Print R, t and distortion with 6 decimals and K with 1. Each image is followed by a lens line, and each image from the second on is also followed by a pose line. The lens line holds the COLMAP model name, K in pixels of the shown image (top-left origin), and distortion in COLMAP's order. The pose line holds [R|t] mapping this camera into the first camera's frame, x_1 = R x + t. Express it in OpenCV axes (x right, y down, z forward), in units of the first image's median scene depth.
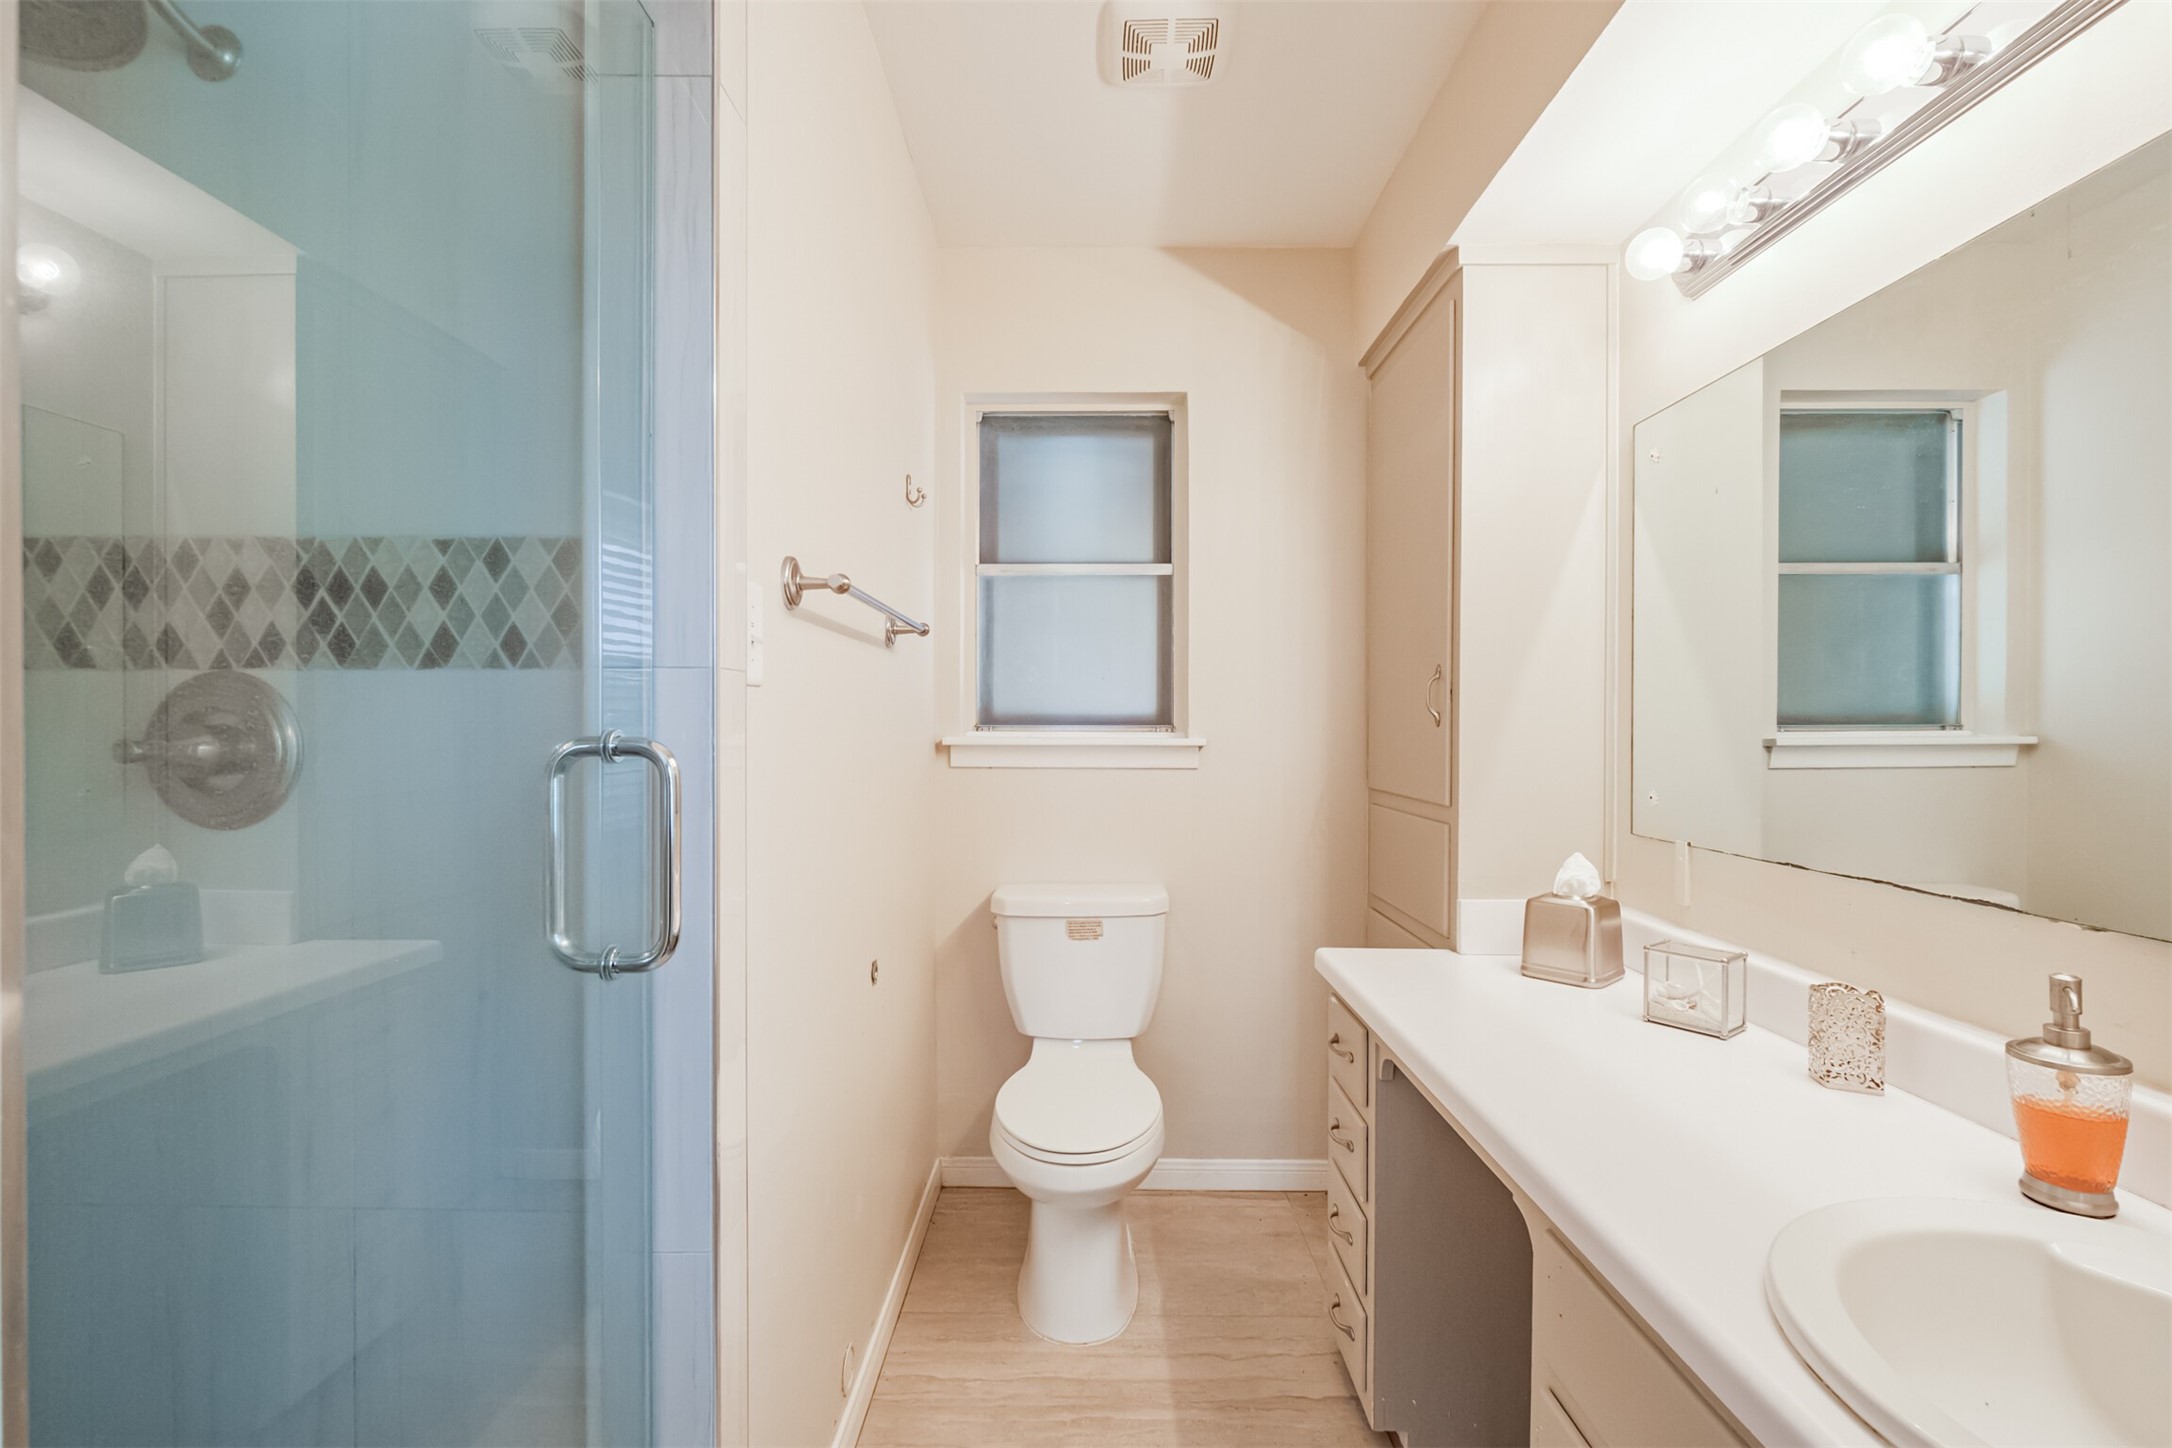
lens RADIAL K [[944.2, 0, 1064.5], [0, 944.2, 728.9], [0, 0, 1]] dist [0.012785, -0.002474]
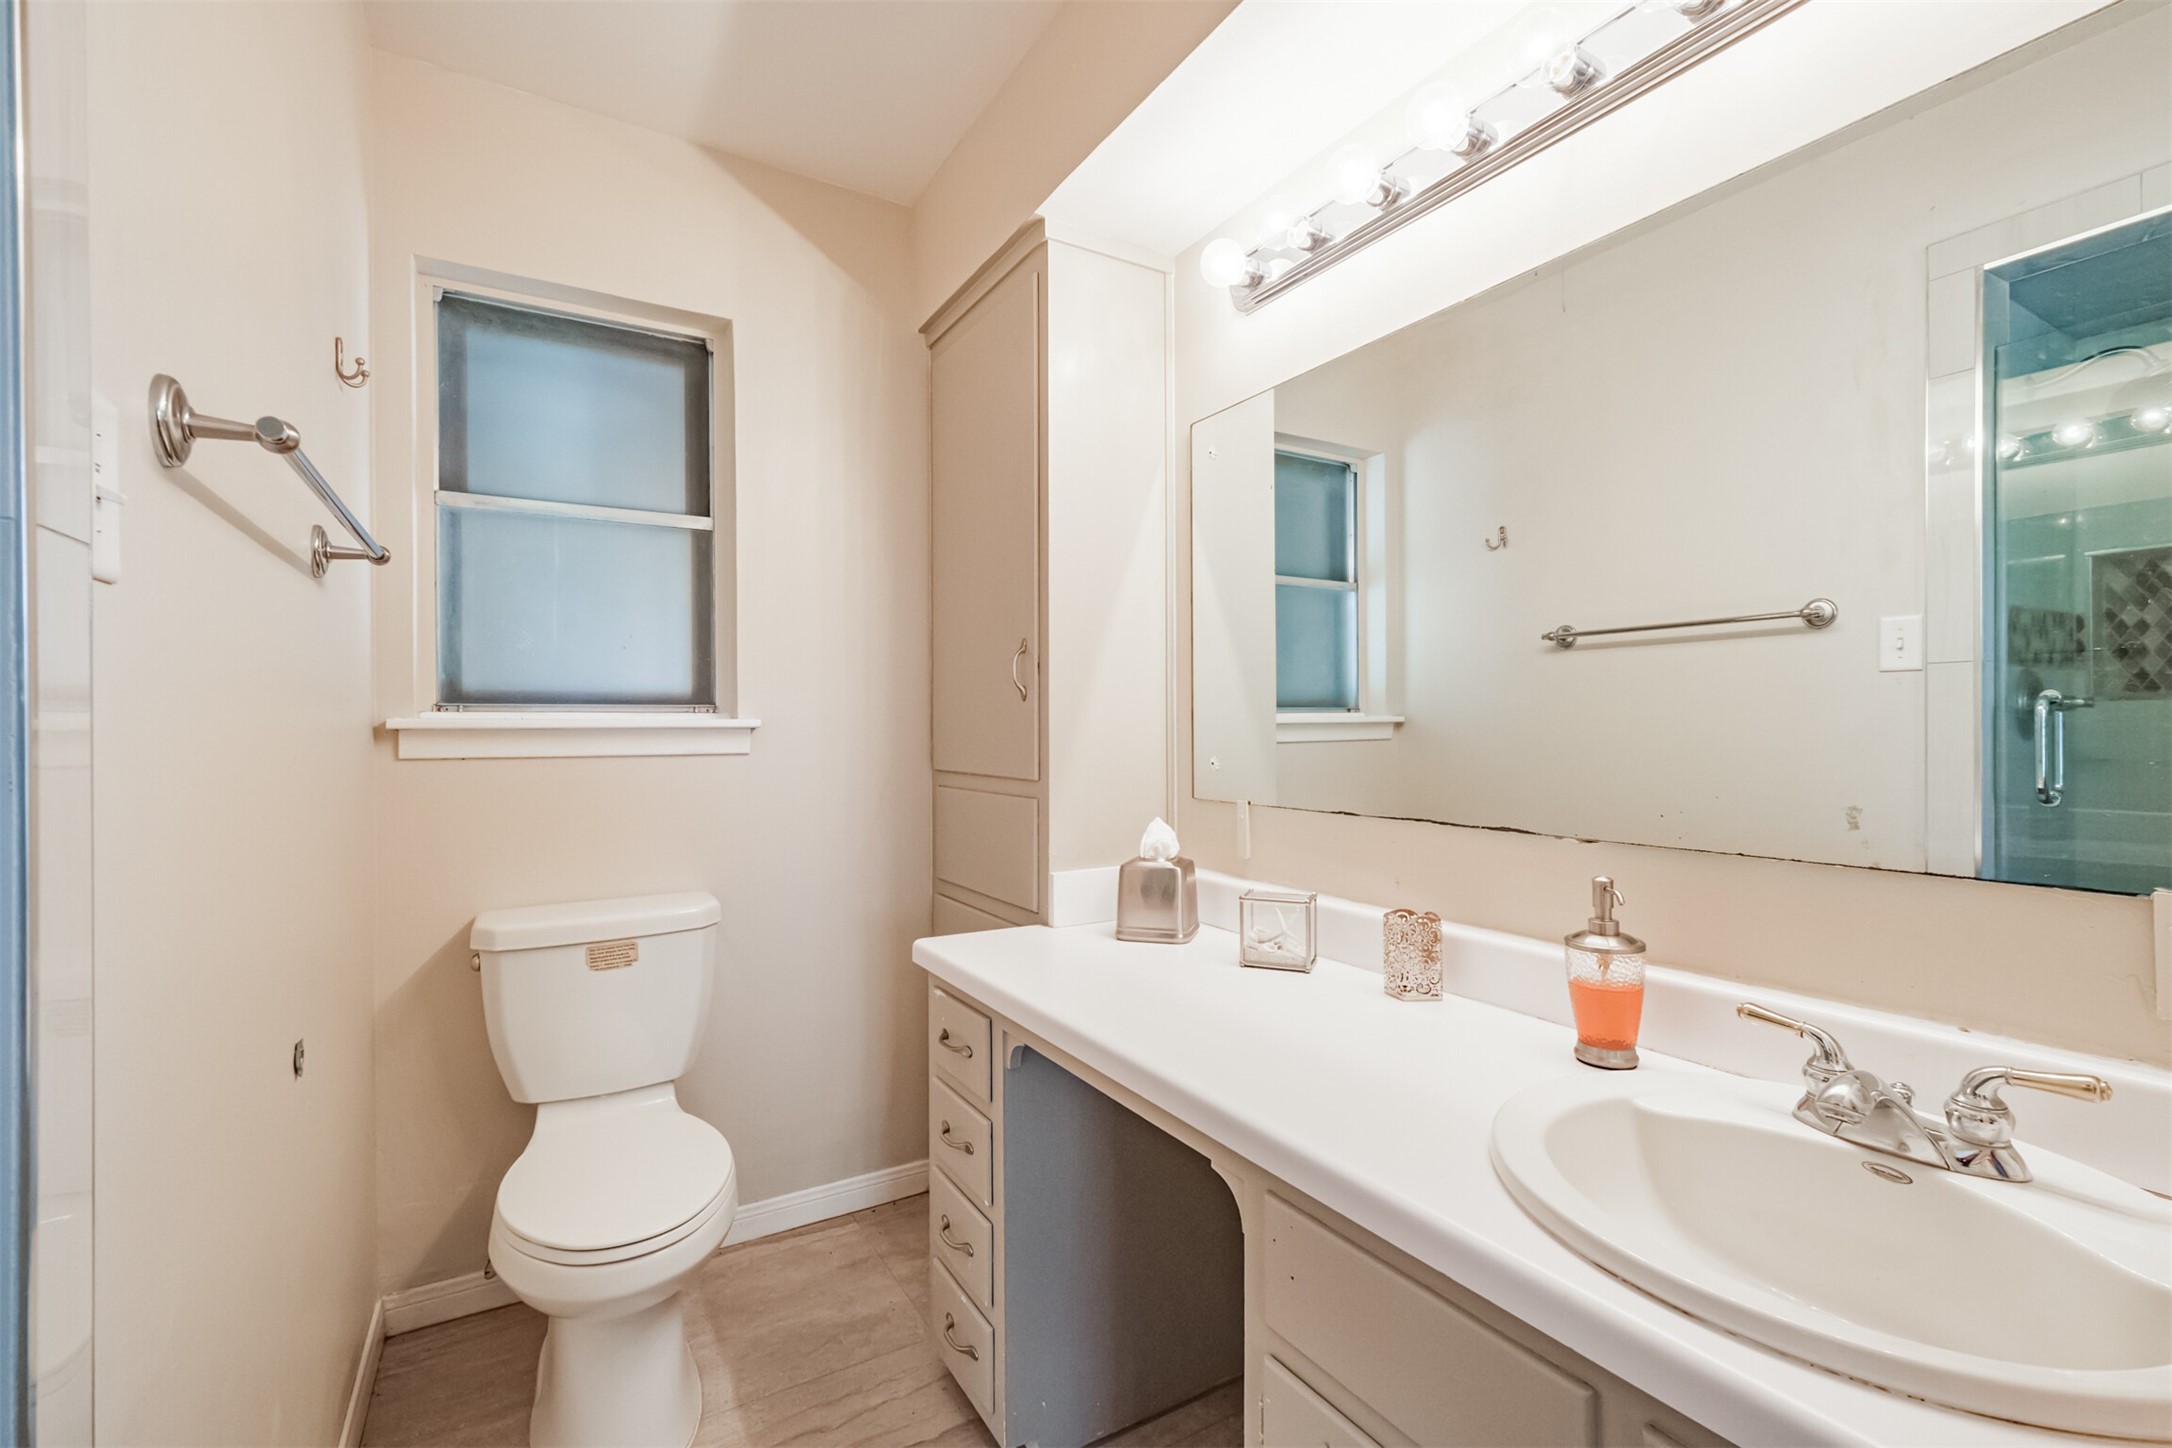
lens RADIAL K [[944.2, 0, 1065.9], [0, 944.2, 725.9], [0, 0, 1]] dist [0.012785, -0.002474]
pose [[0.855149, -0.003506, 0.518371, -0.080192], [0.006174, 0.999975, -0.003422, 0.027221], [-0.518346, 0.006127, 0.855149, 0.135632]]
